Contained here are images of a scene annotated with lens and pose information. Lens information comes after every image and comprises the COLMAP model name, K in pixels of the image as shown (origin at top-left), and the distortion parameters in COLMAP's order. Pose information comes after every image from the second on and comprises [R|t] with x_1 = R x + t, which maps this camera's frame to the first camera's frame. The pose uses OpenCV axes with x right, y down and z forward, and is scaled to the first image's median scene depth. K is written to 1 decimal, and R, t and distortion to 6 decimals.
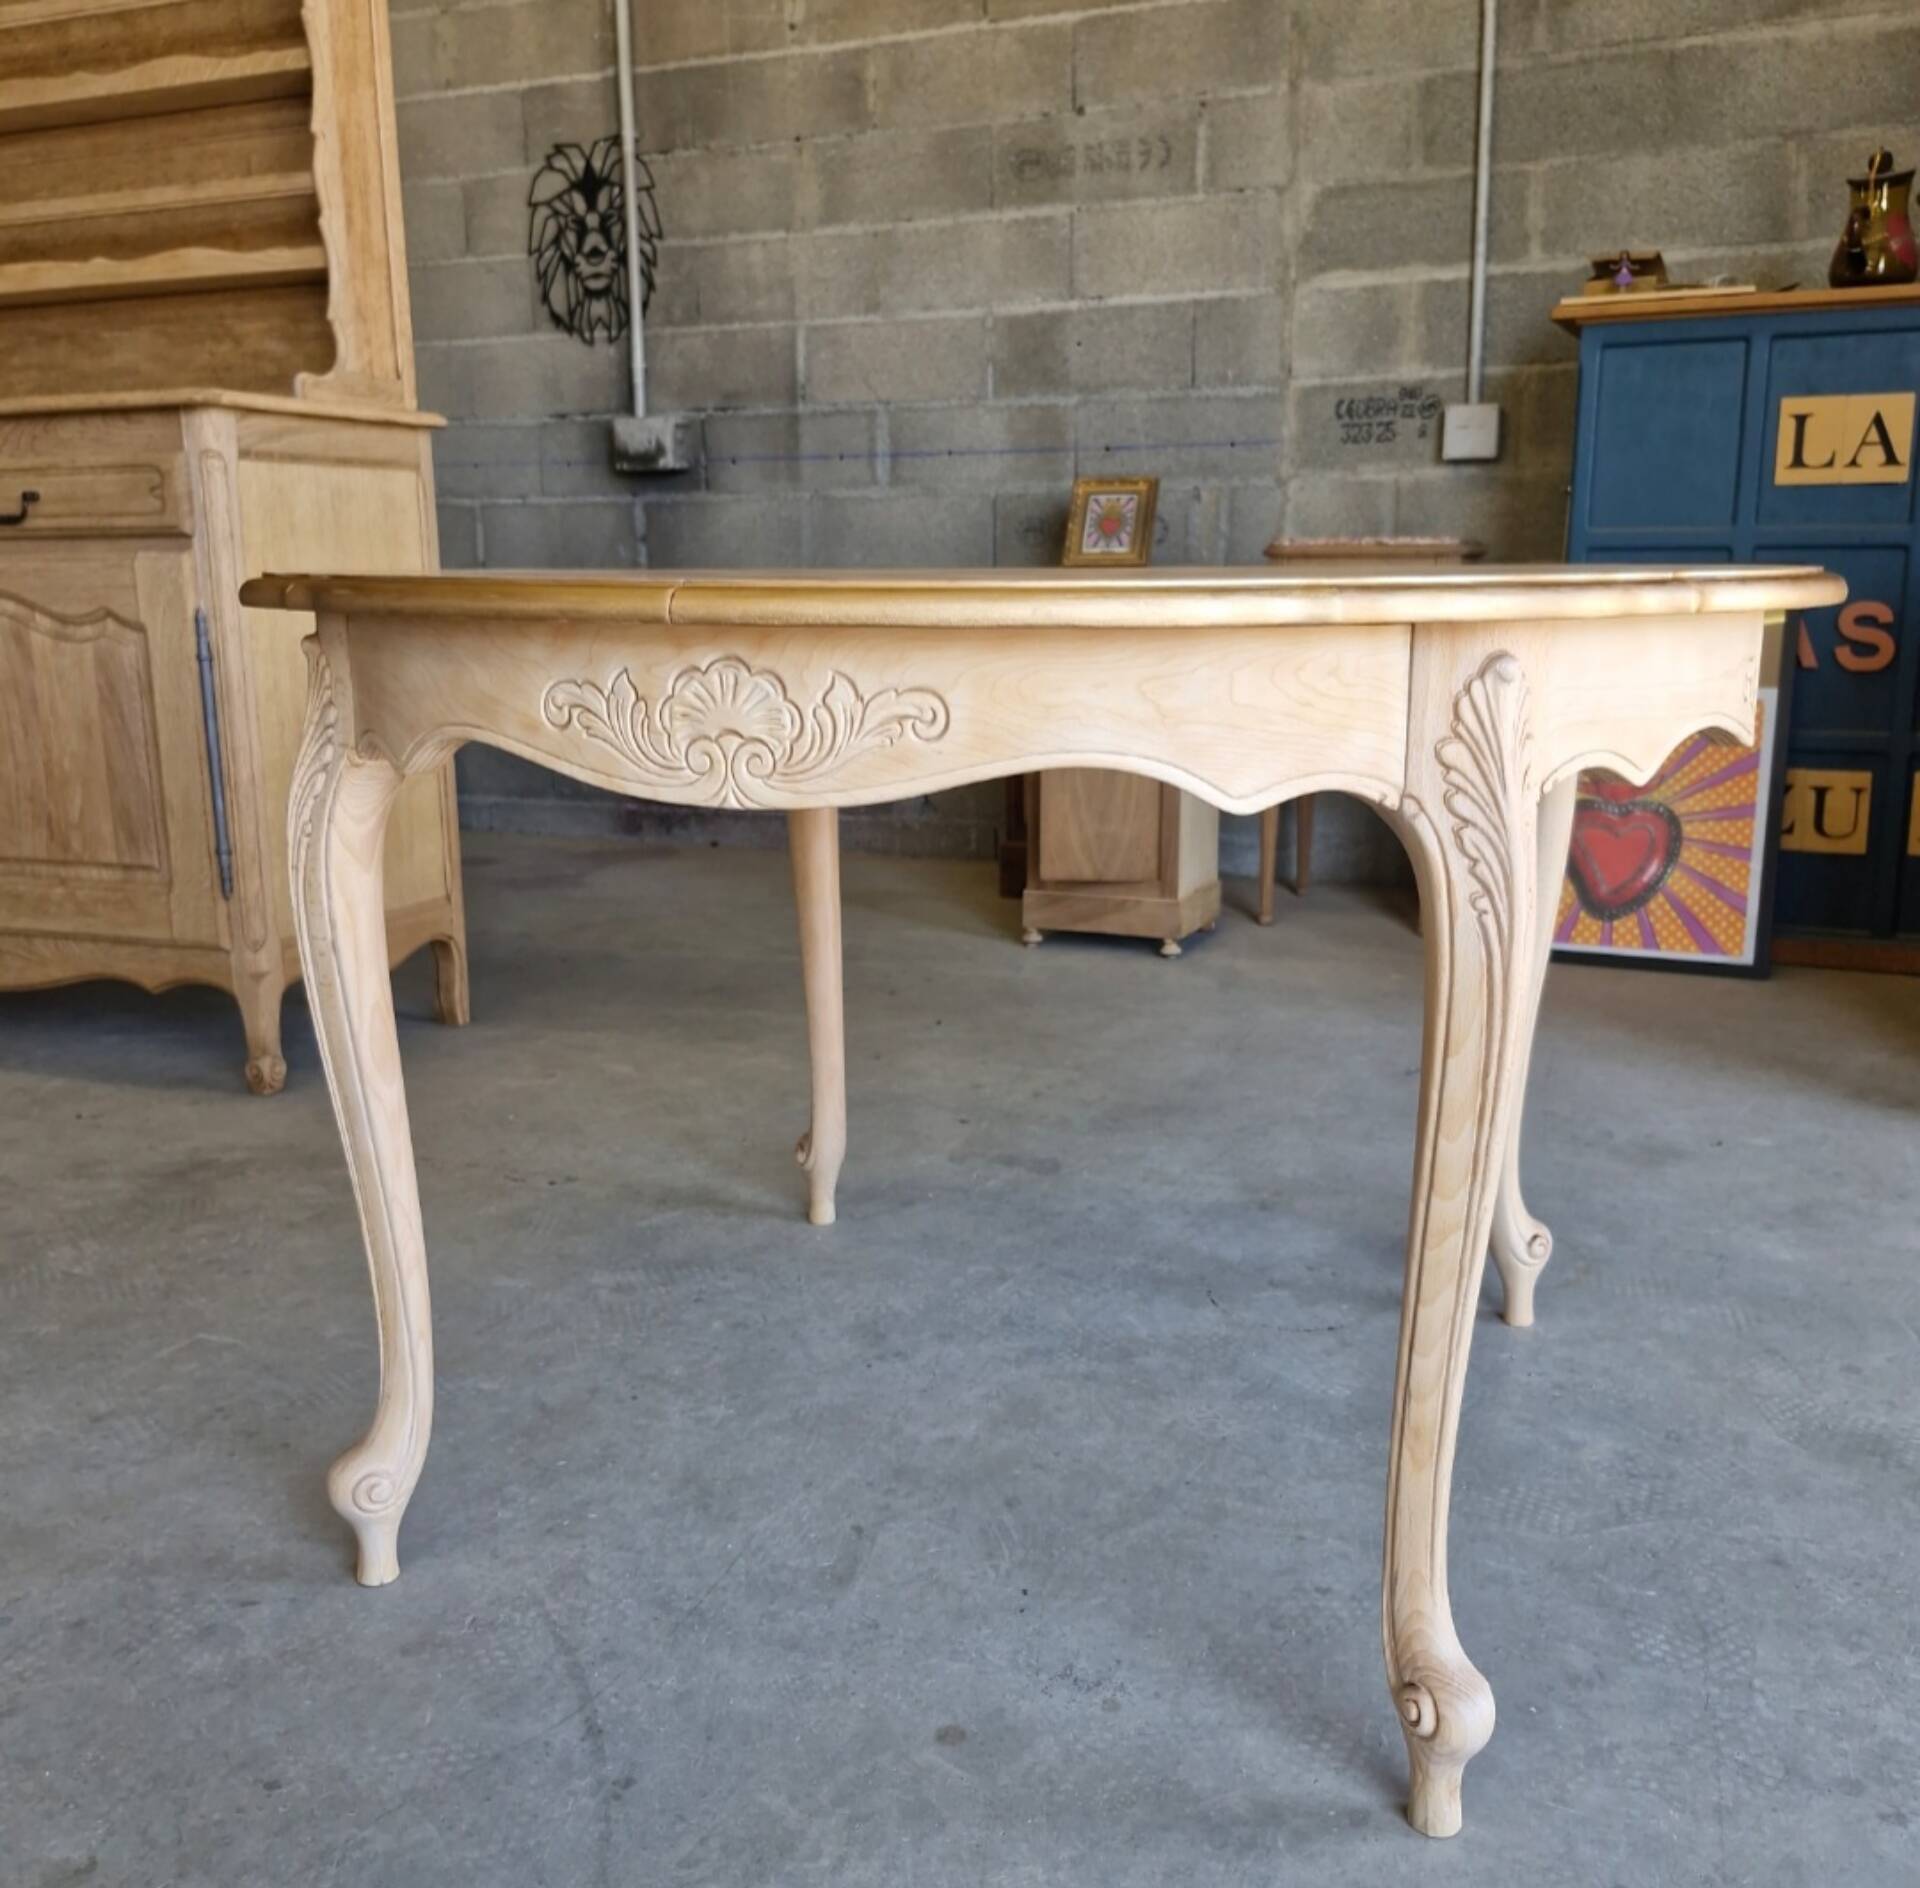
lens RADIAL K [[1765.0, 0, 968.6], [0, 1765.0, 921.6], [0, 0, 1]] dist [0.113011, -0.180231]
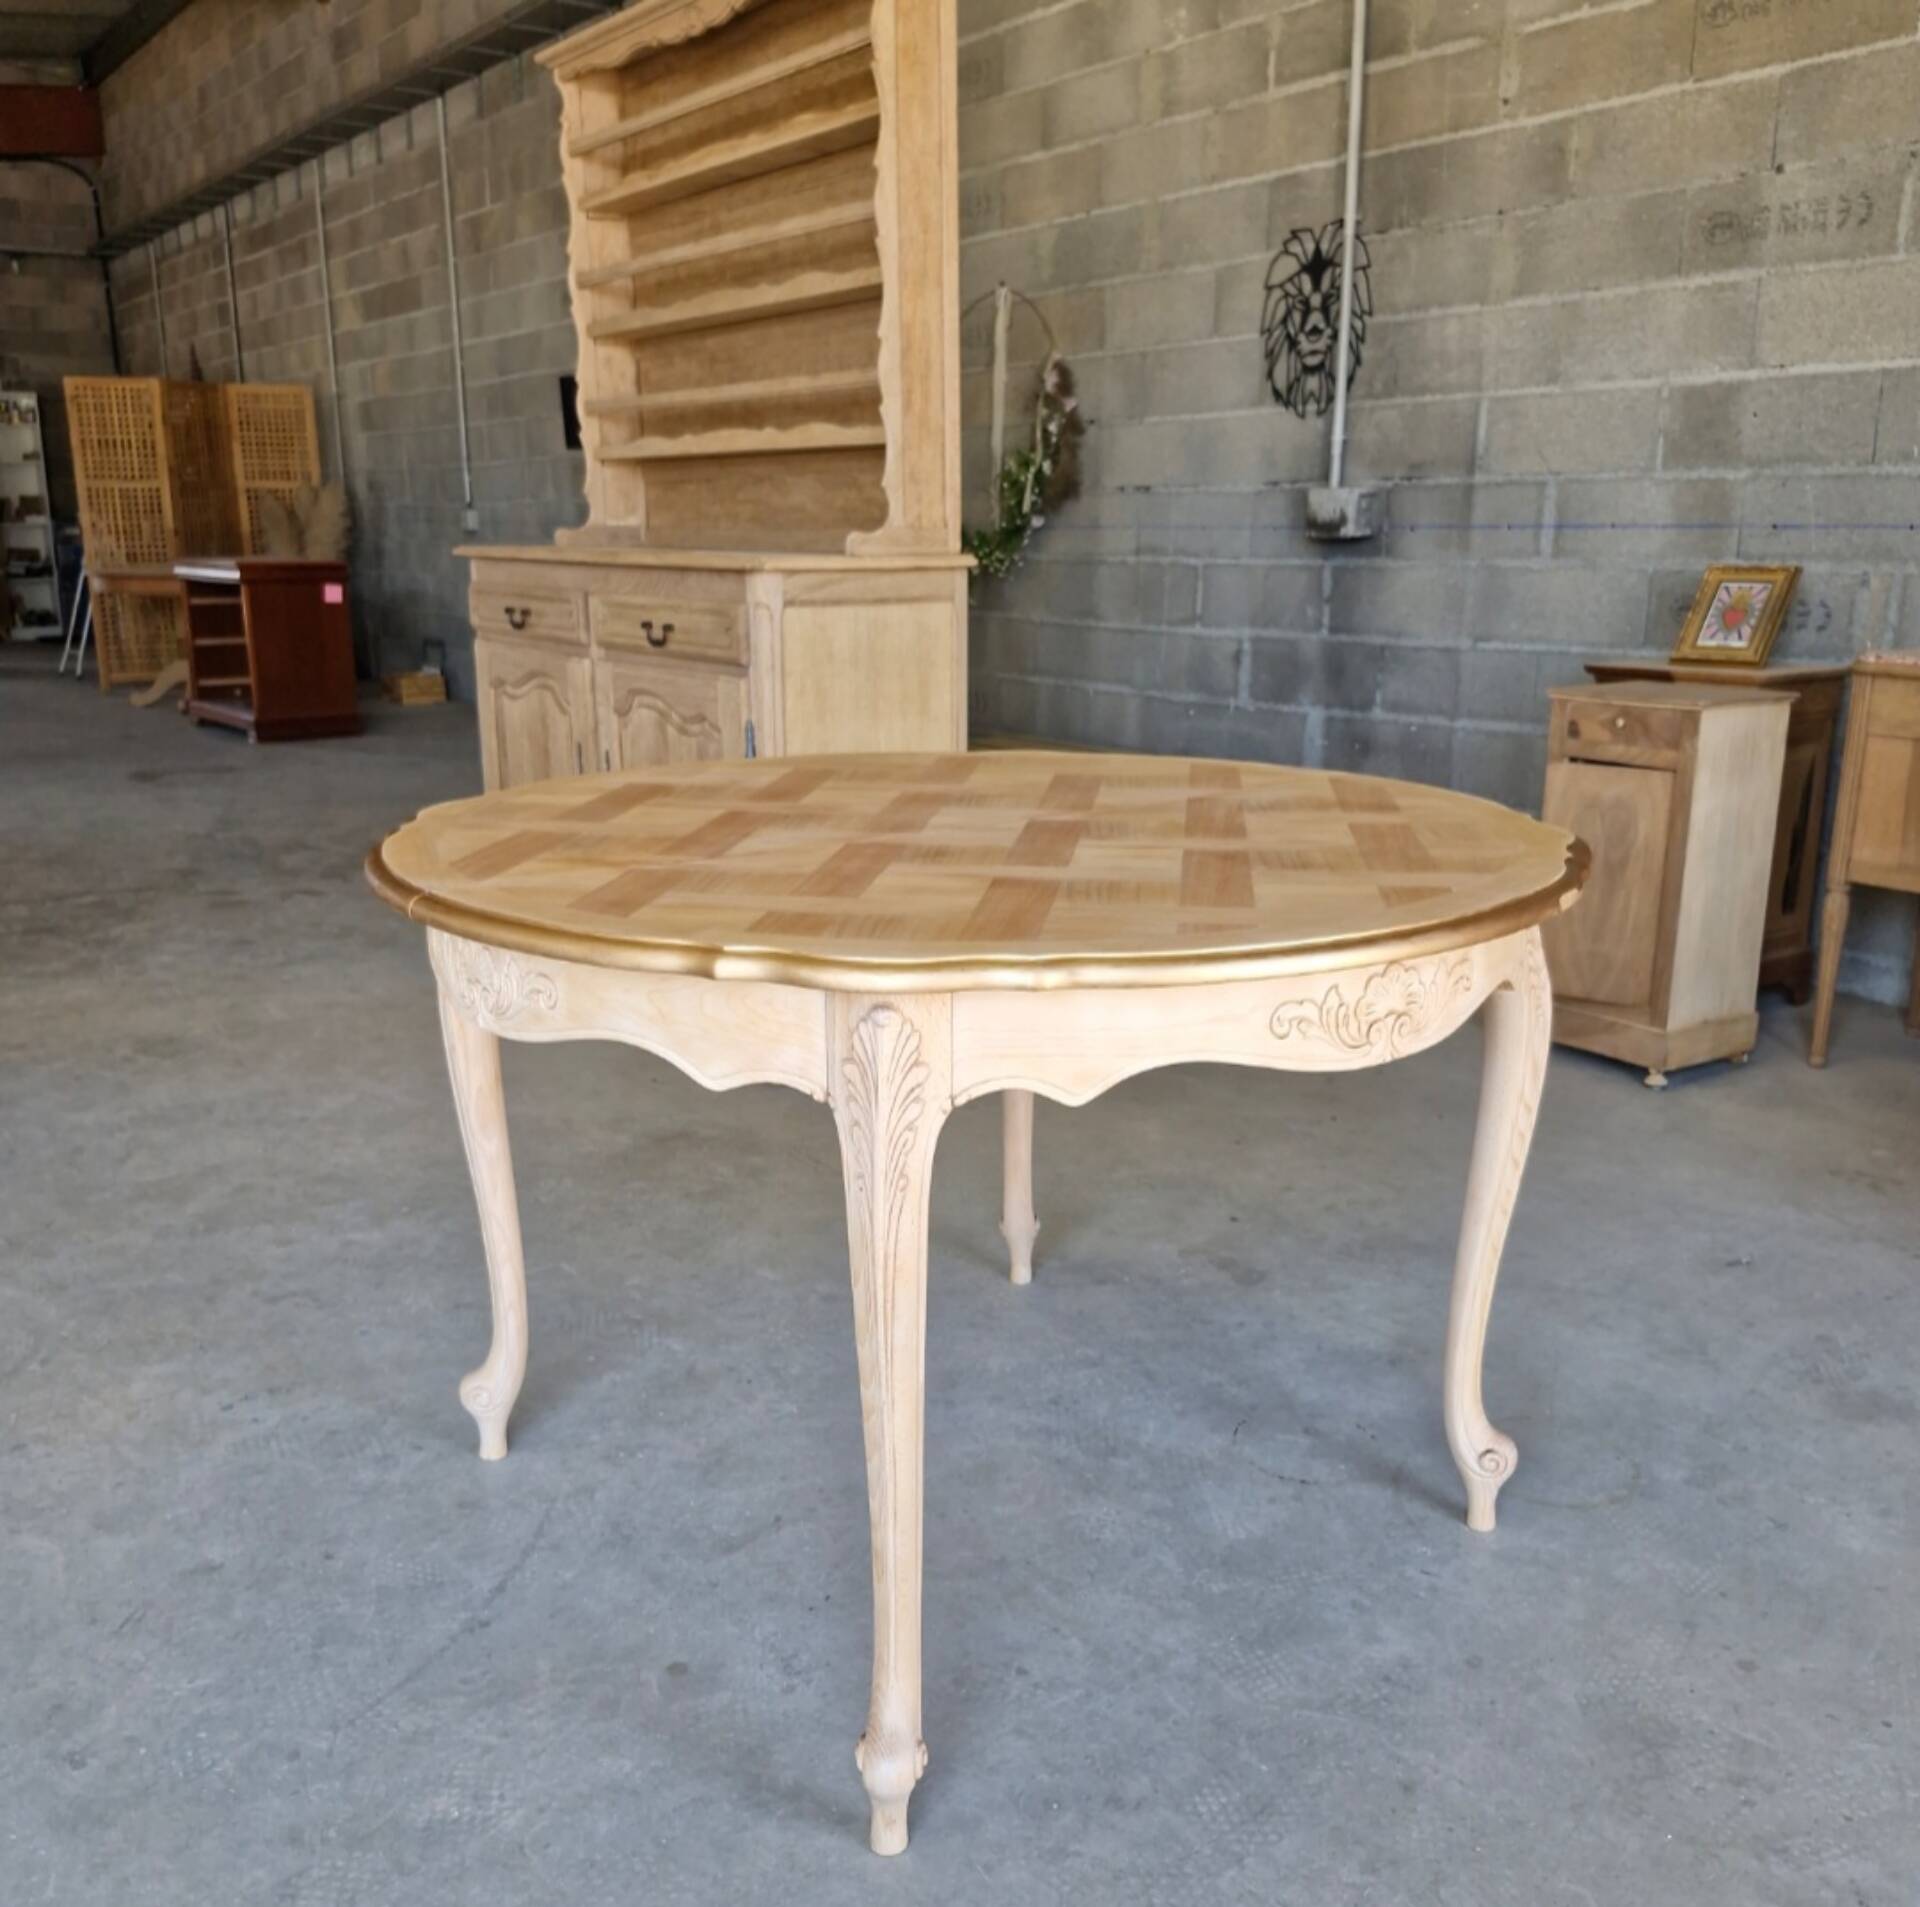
lens RADIAL K [[1767.2, 0, 966.9], [0, 1767.2, 973.3], [0, 0, 1]] dist [0.116175, -0.189680]
pose [[0.850625, 0.135201, -0.508093, 0.241820], [-0.109436, 0.990735, 0.080418, -0.067675], [0.514258, -0.012802, 0.857540, -0.028287]]
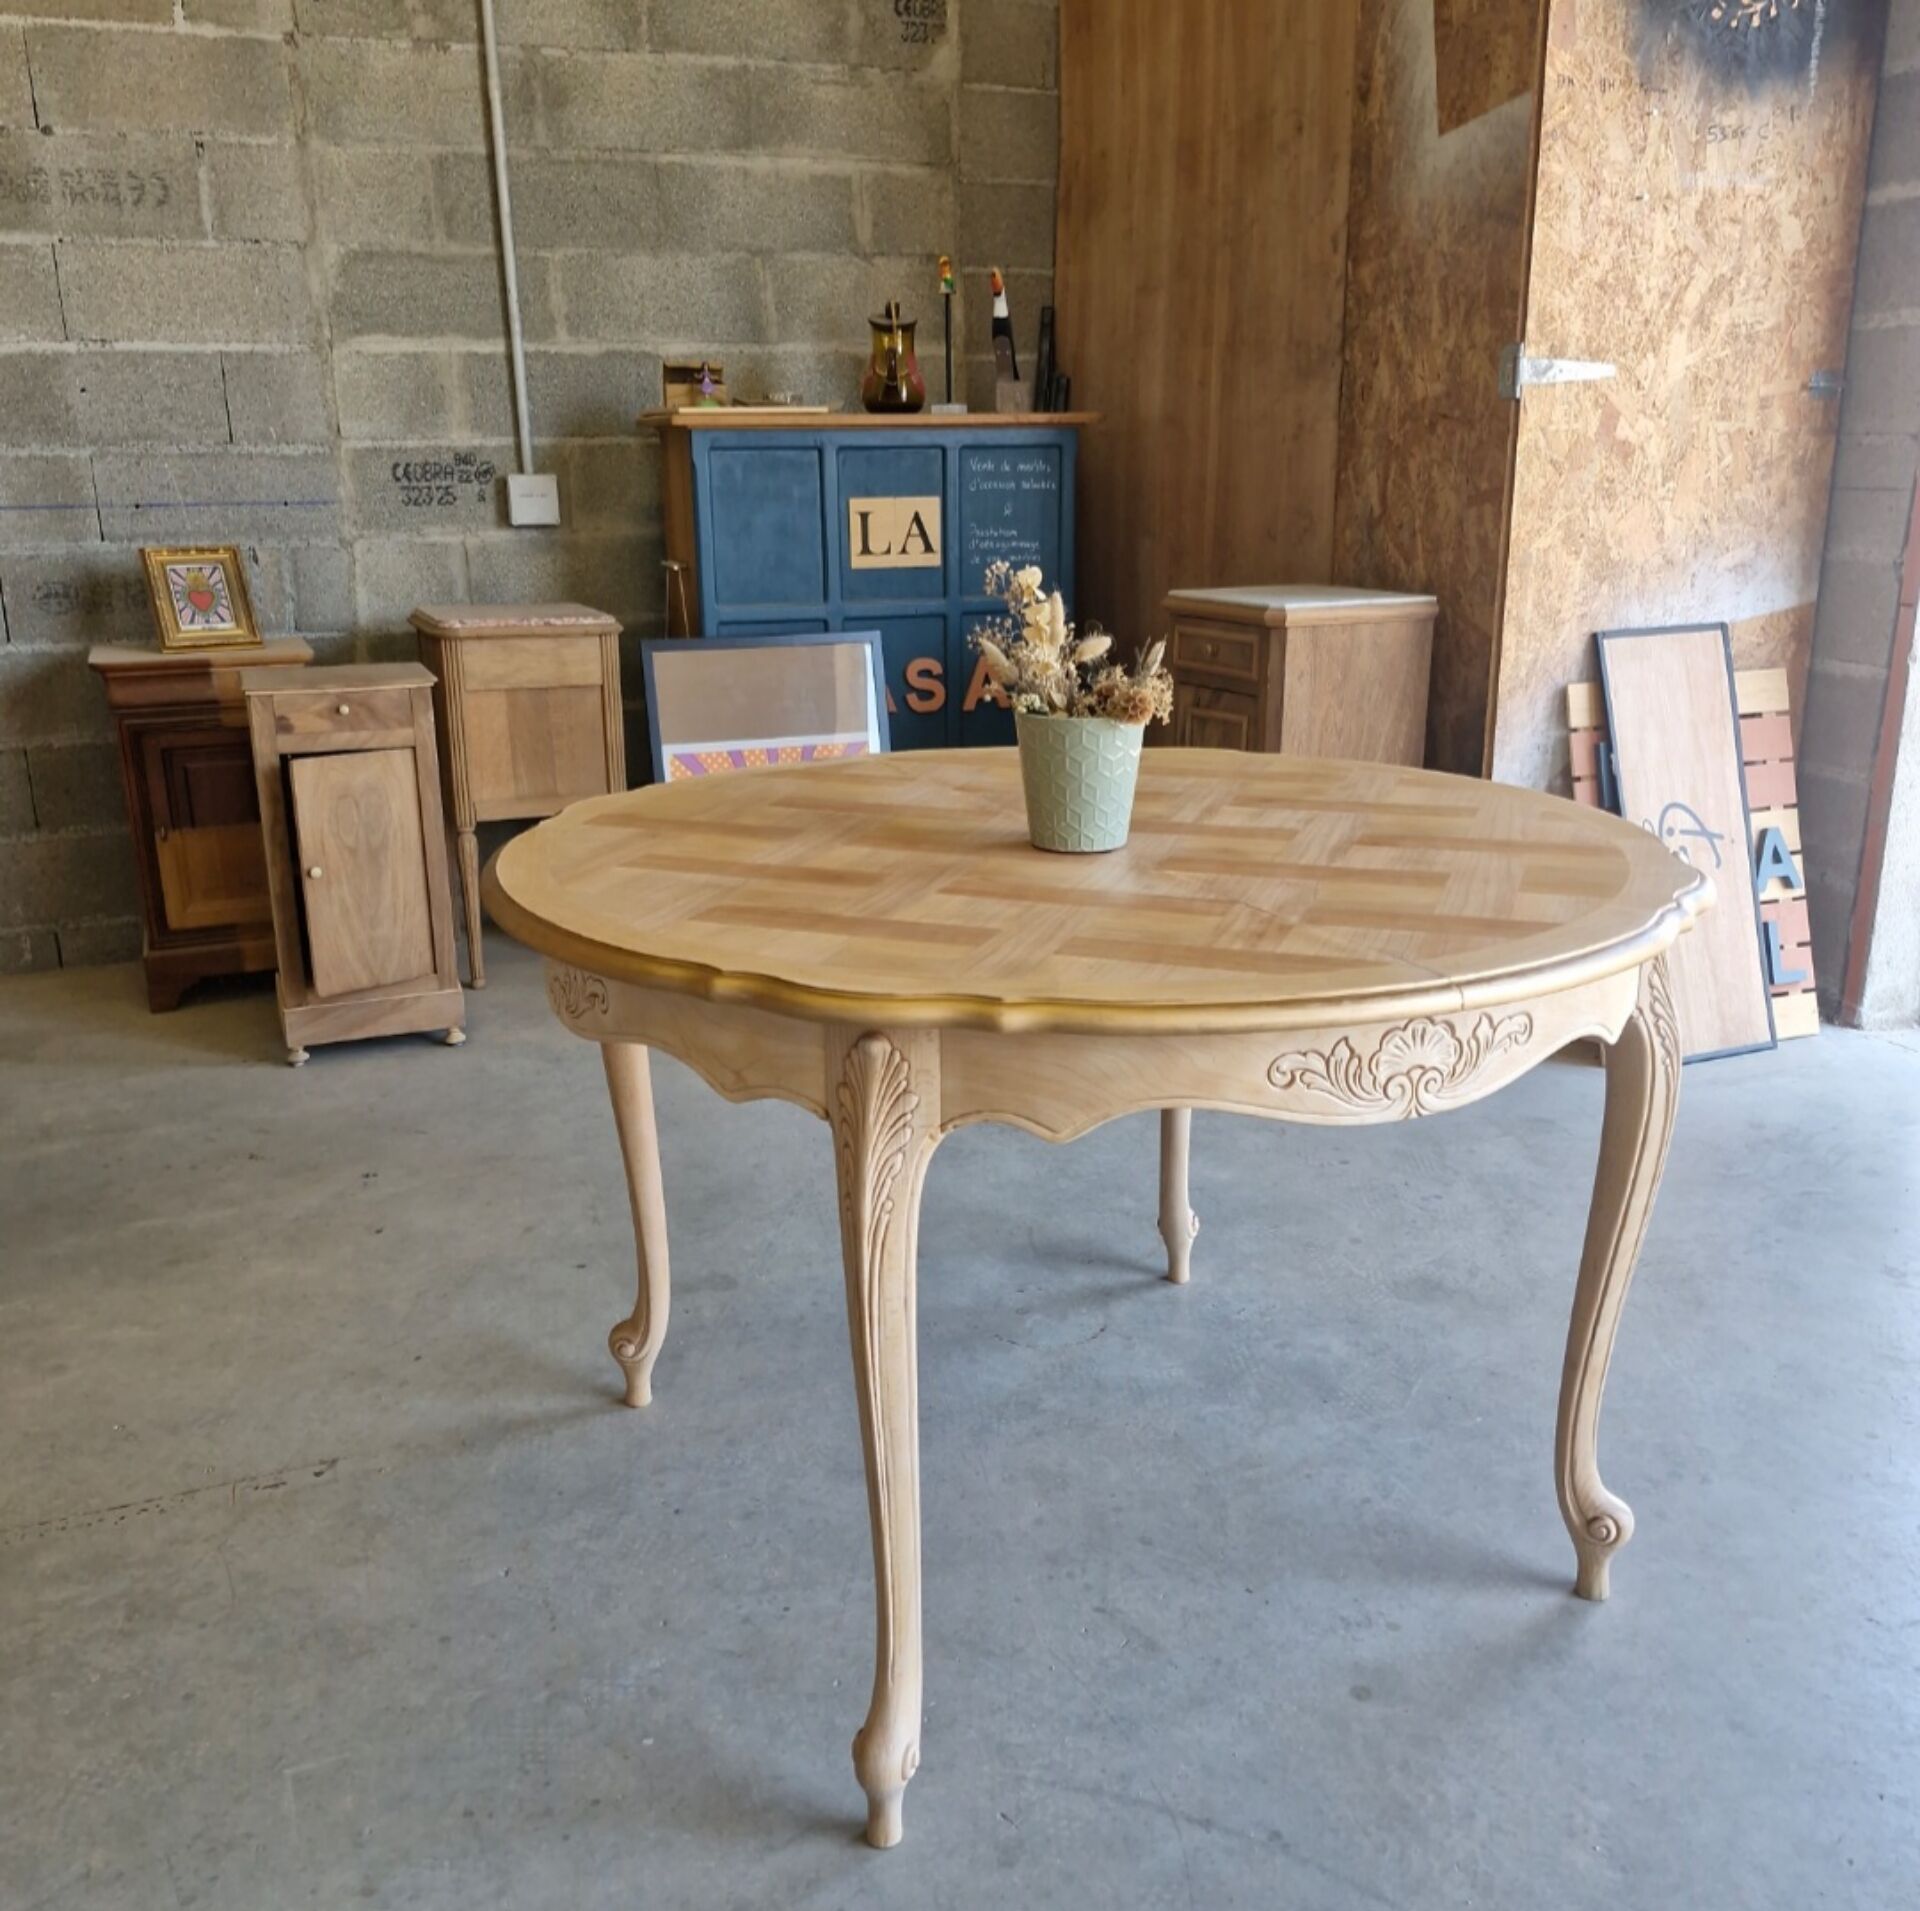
lens RADIAL K [[1754.9, 0, 937.5], [0, 1754.9, 958.4], [0, 0, 1]] dist [0.113943, -0.169147]
pose [[0.707999, -0.196685, 0.678271, -0.316569], [0.148558, 0.980423, 0.129234, -0.101525], [-0.690411, 0.009265, 0.723358, 0.058444]]
